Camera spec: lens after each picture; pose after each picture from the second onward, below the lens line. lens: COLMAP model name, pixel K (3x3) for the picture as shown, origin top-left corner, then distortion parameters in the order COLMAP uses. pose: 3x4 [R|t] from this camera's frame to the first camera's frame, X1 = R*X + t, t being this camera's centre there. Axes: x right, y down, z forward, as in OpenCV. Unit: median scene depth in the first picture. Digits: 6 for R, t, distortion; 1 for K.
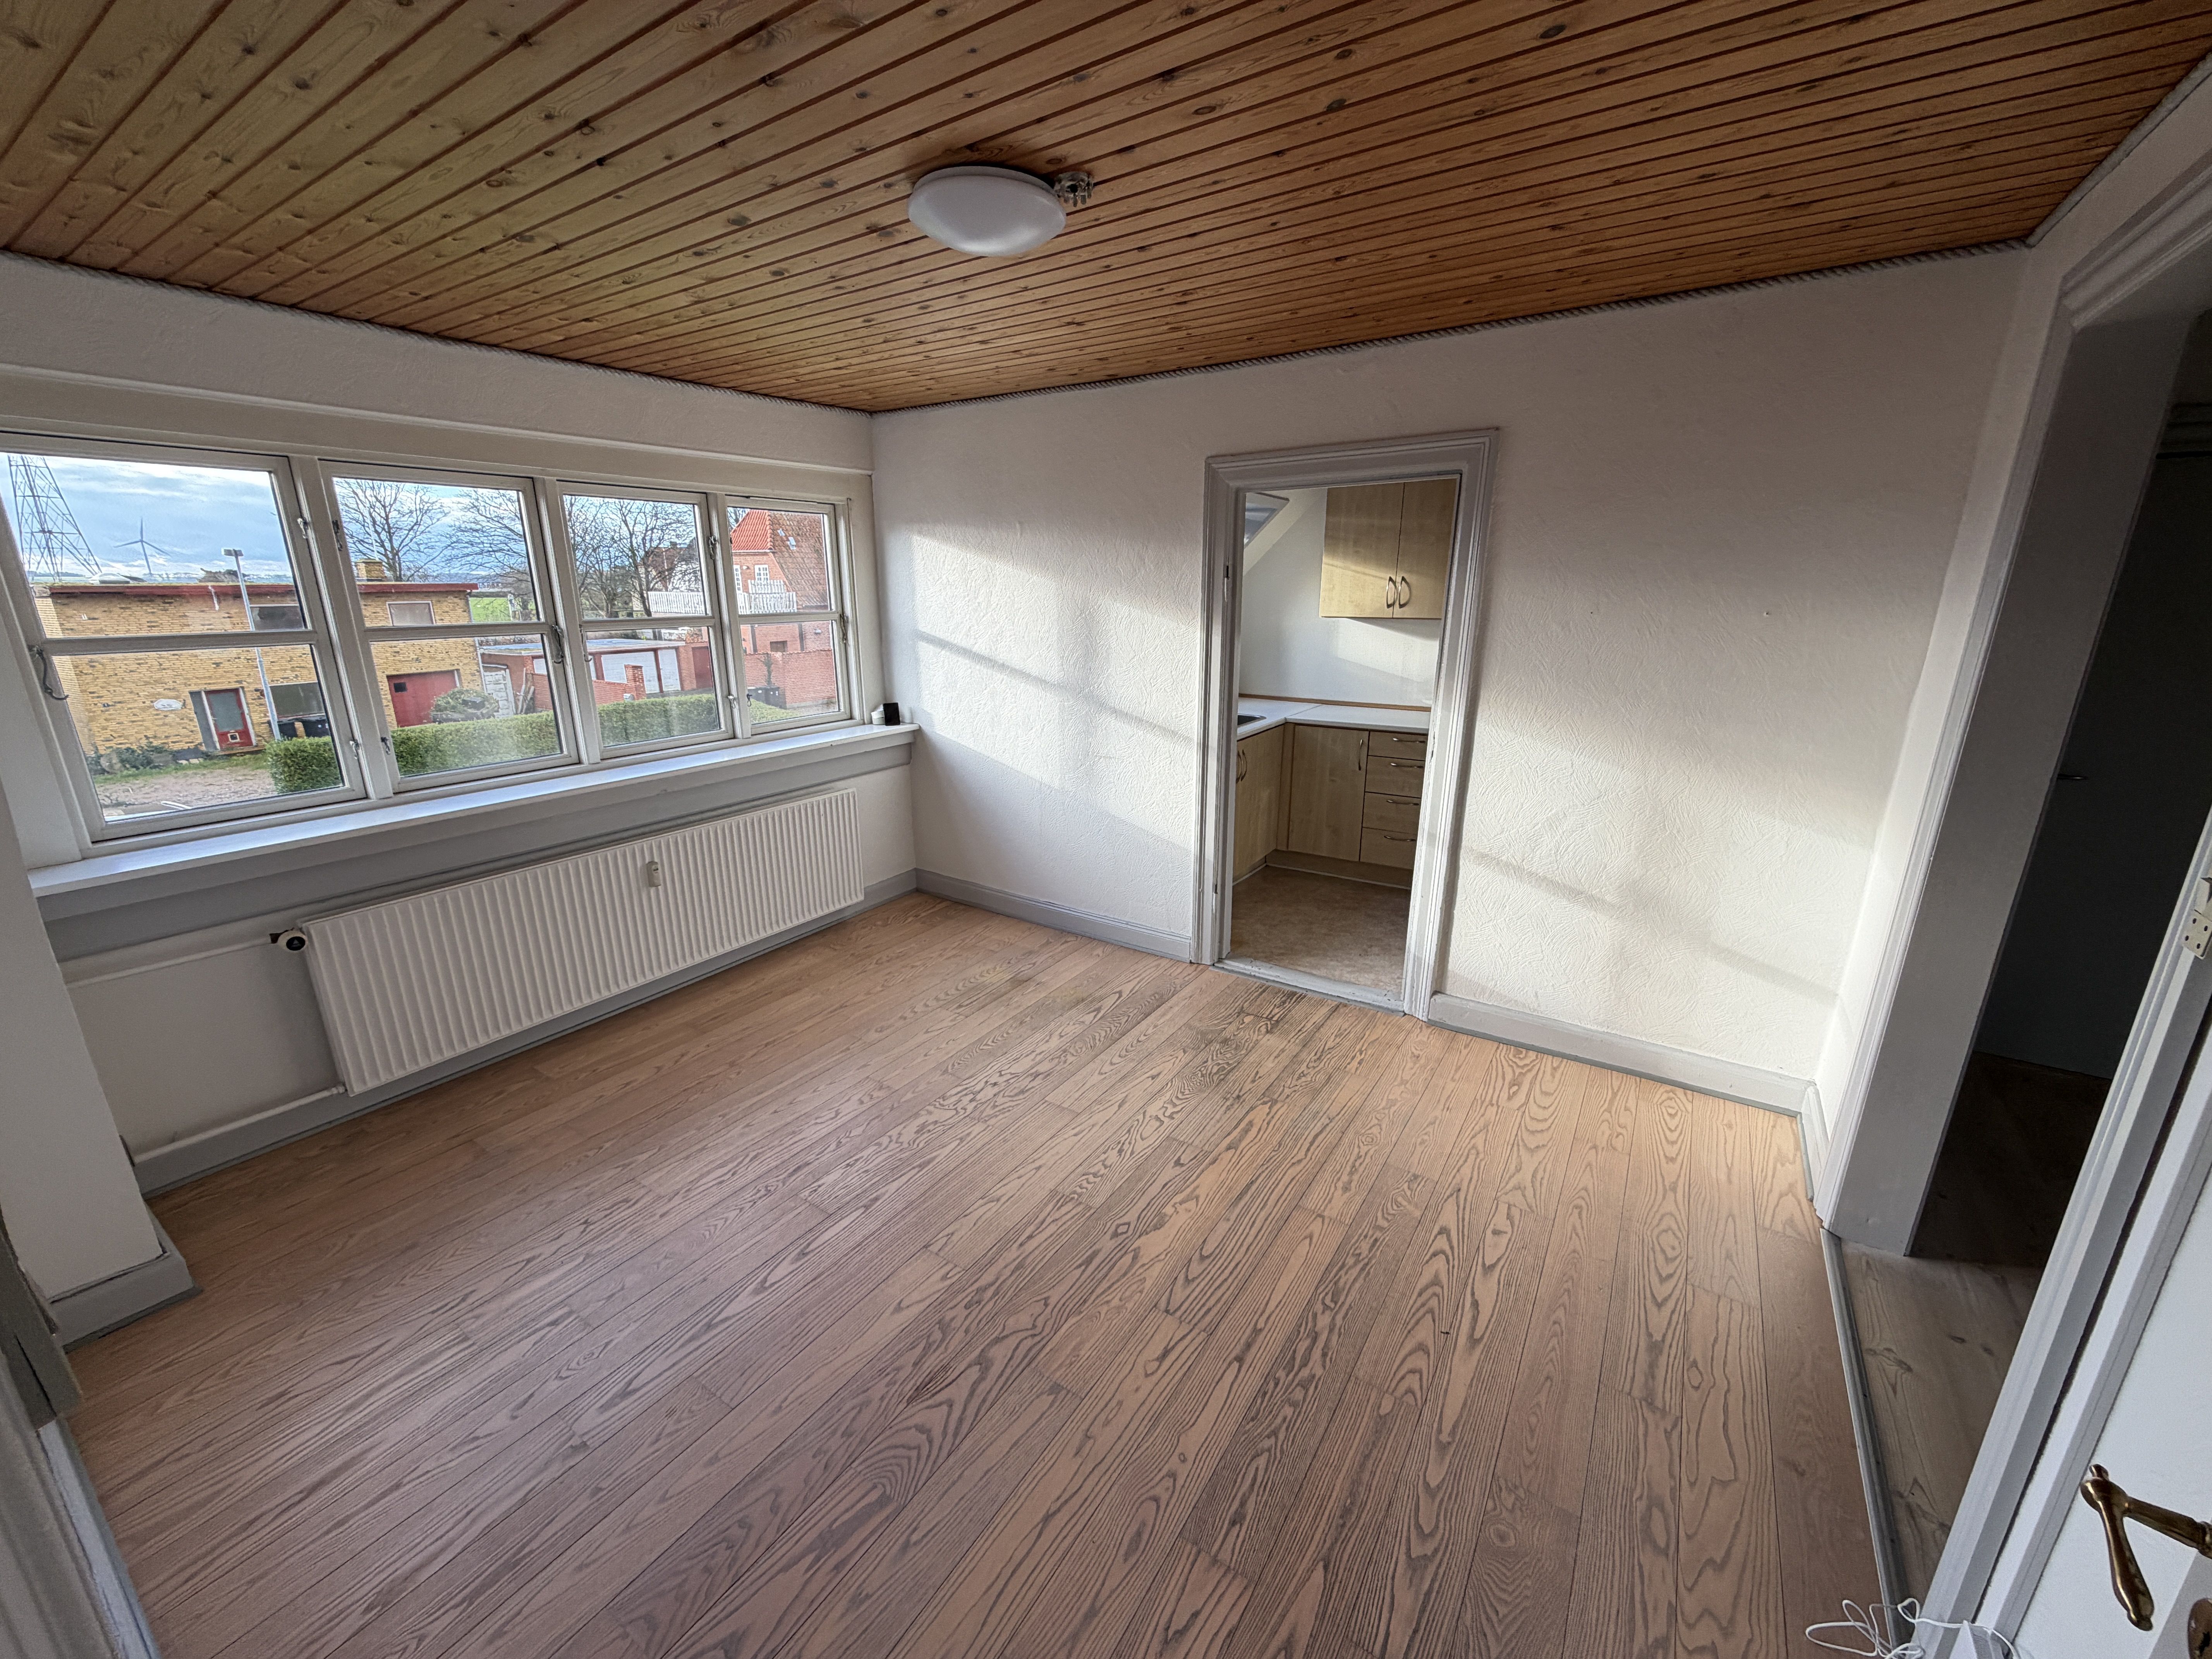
lens RADIAL K [[876.7, 0, 1098.9], [0, 876.7, 829.3], [0, 0, 1]] dist [-0.000218, 0.000044]
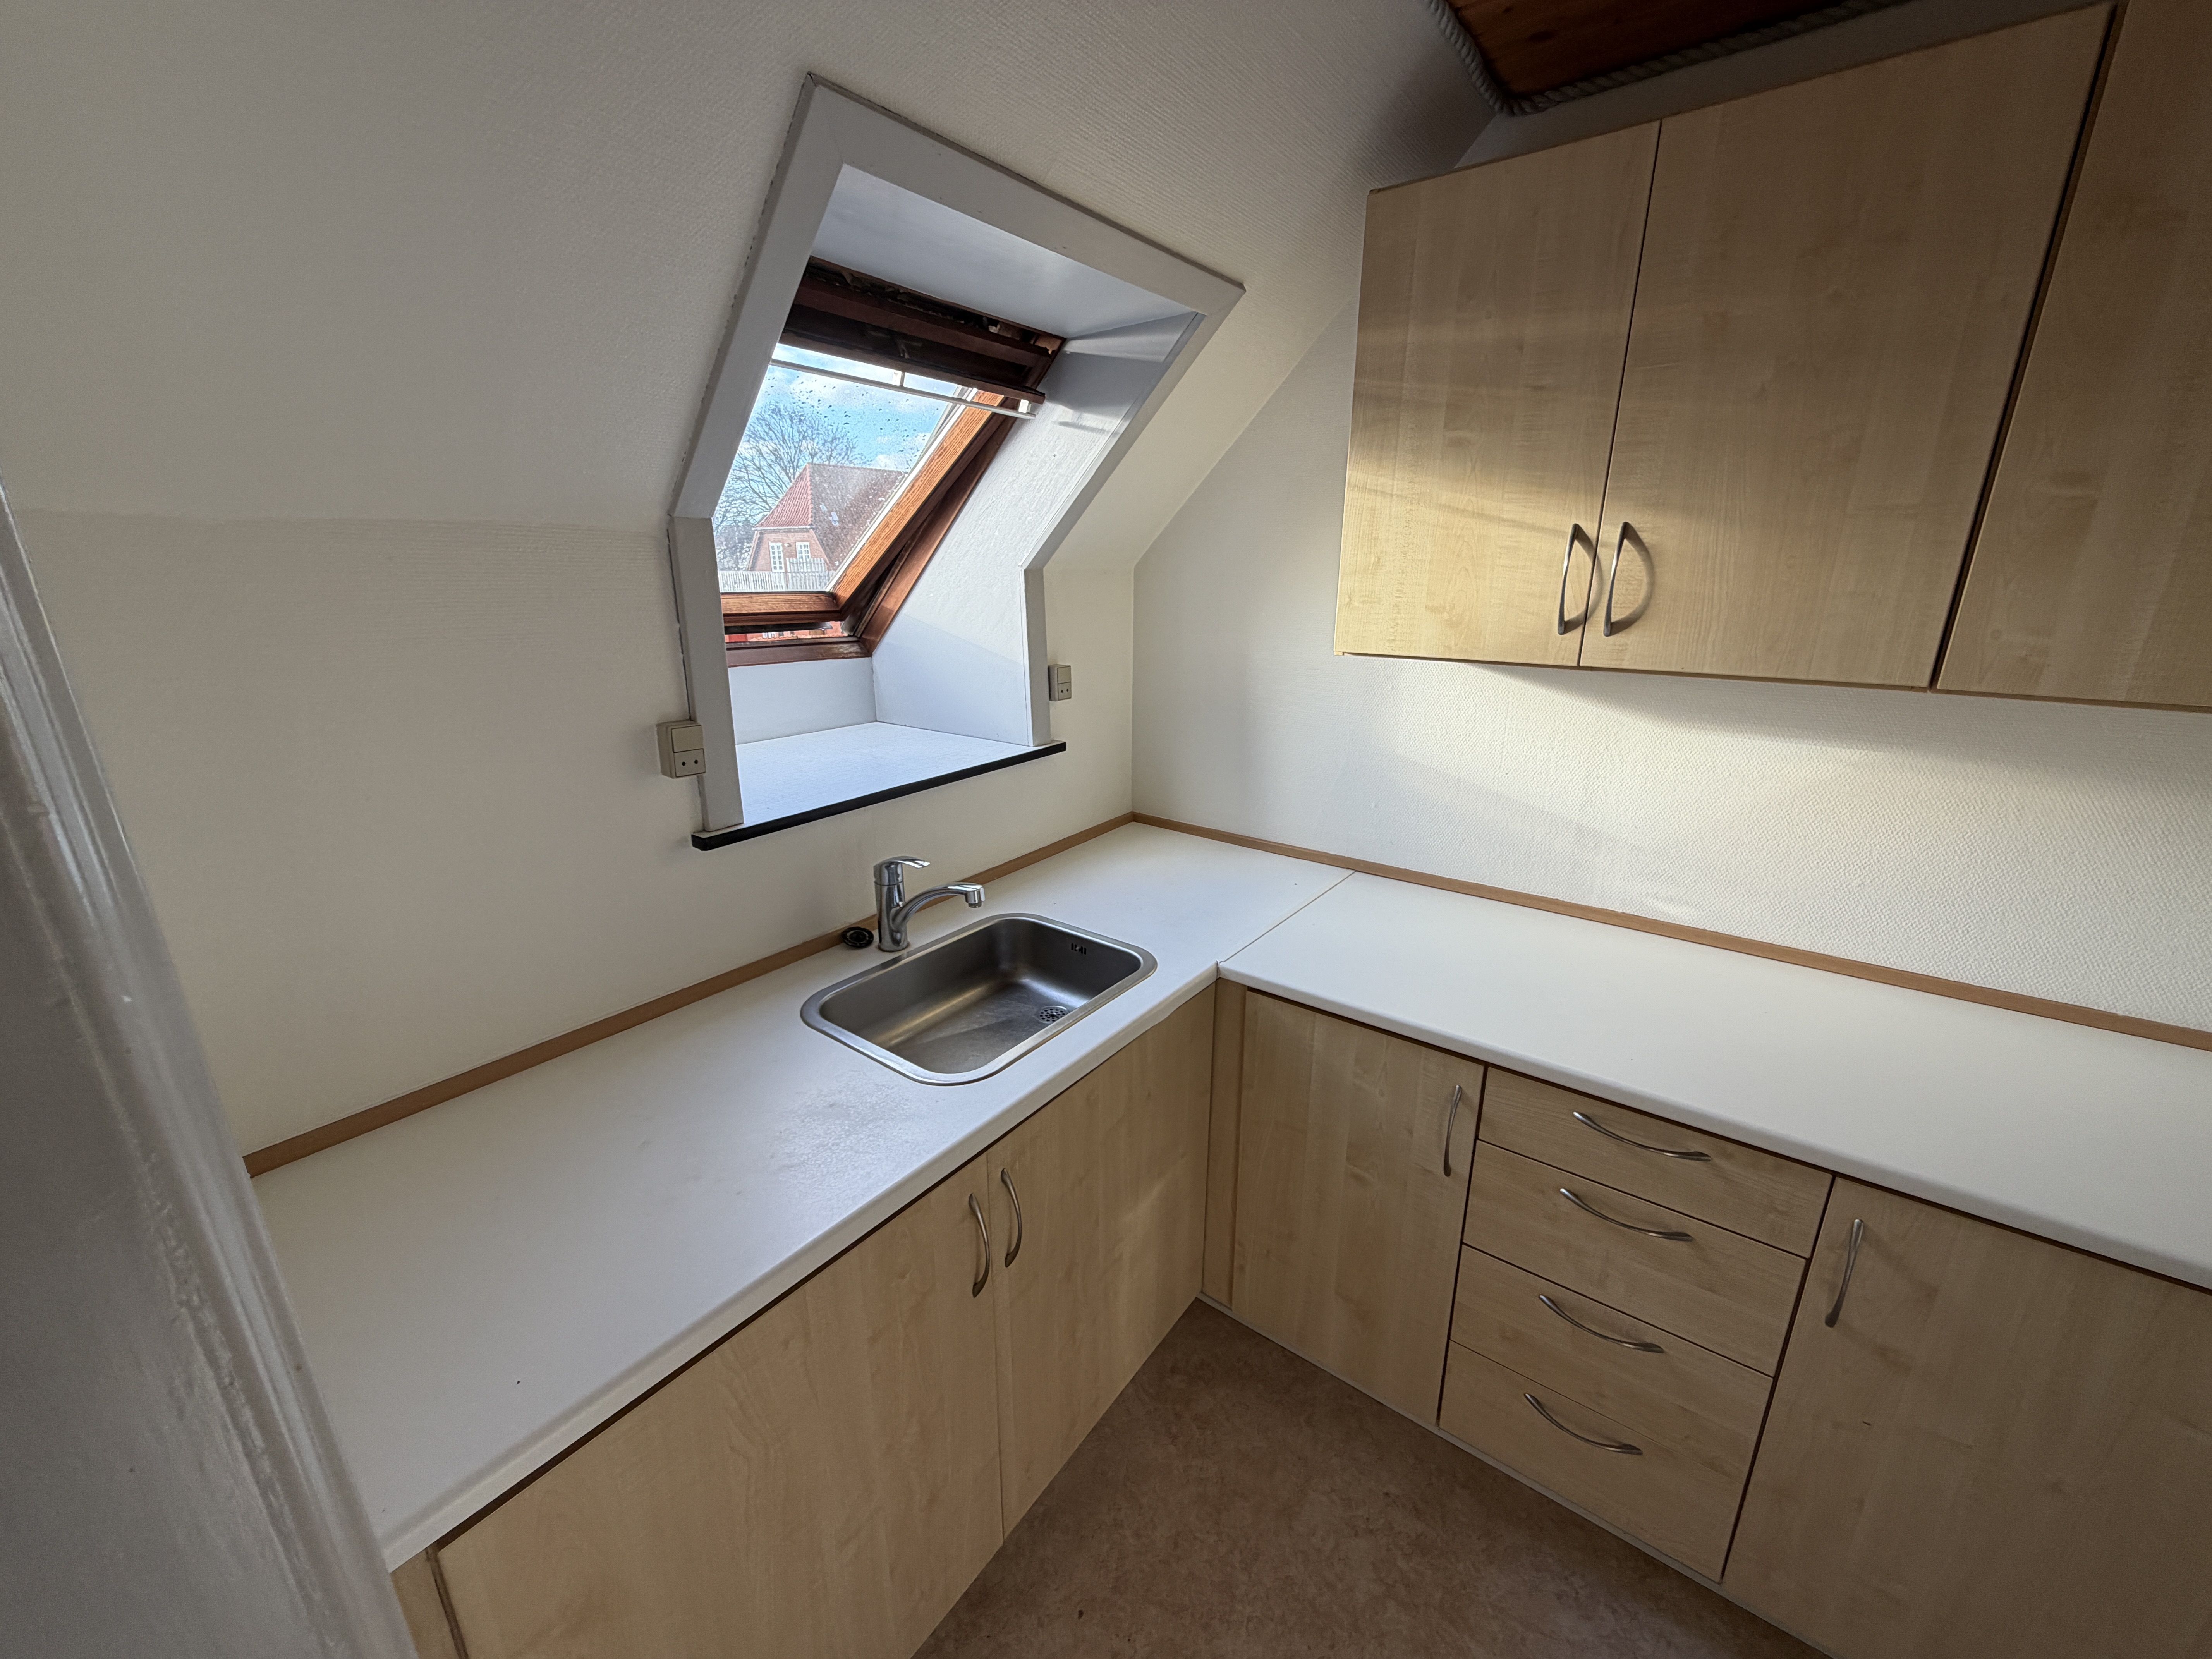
lens RADIAL K [[876.7, 0, 1110.3], [0, 876.7, 833.0], [0, 0, 1]] dist [-0.000218, 0.000044]
pose [[0.997009, 0.021123, -0.074338, 0.163850], [-0.019154, 0.999449, 0.027100, -0.154035], [0.074870, -0.025595, 0.996865, 0.561812]]
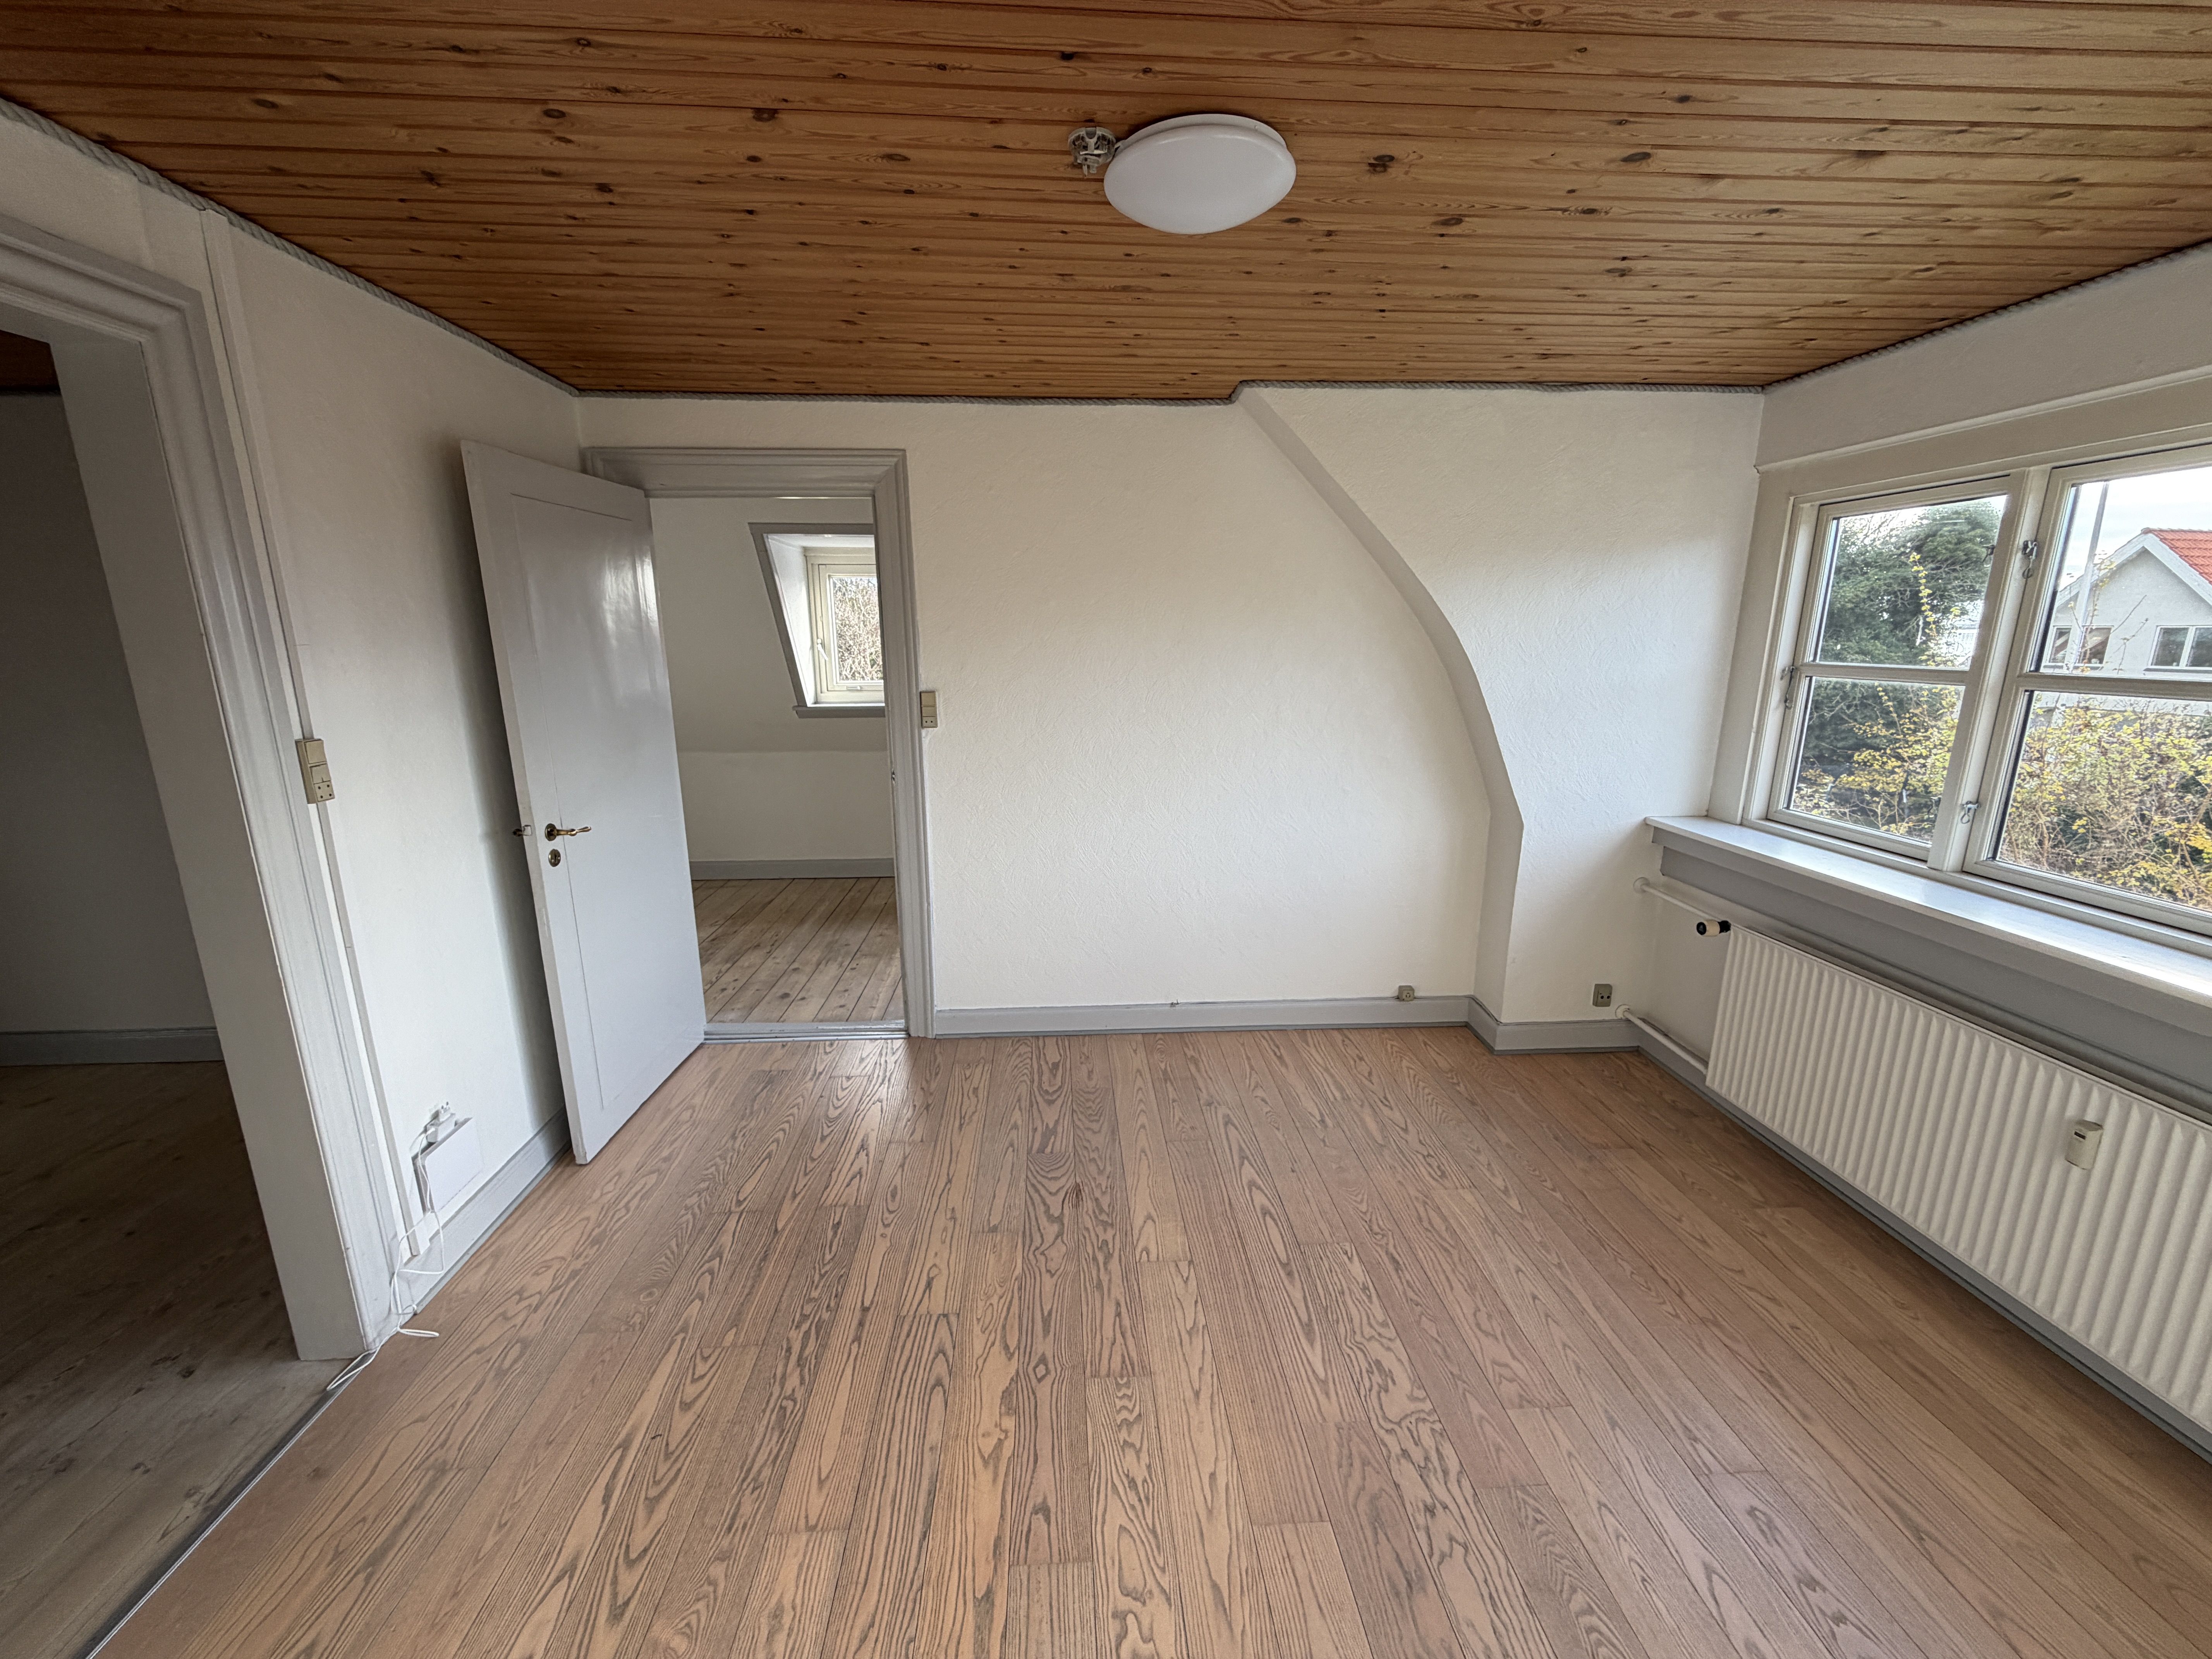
lens RADIAL K [[876.7, 0, 1101.3], [0, 876.7, 829.0], [0, 0, 1]] dist [-0.000218, 0.000044]
pose [[-0.799611, 0.138782, -0.584262, 0.462942], [-0.158710, 0.889497, 0.428494, -0.441343], [0.579166, 0.435357, -0.689225, 1.593758]]
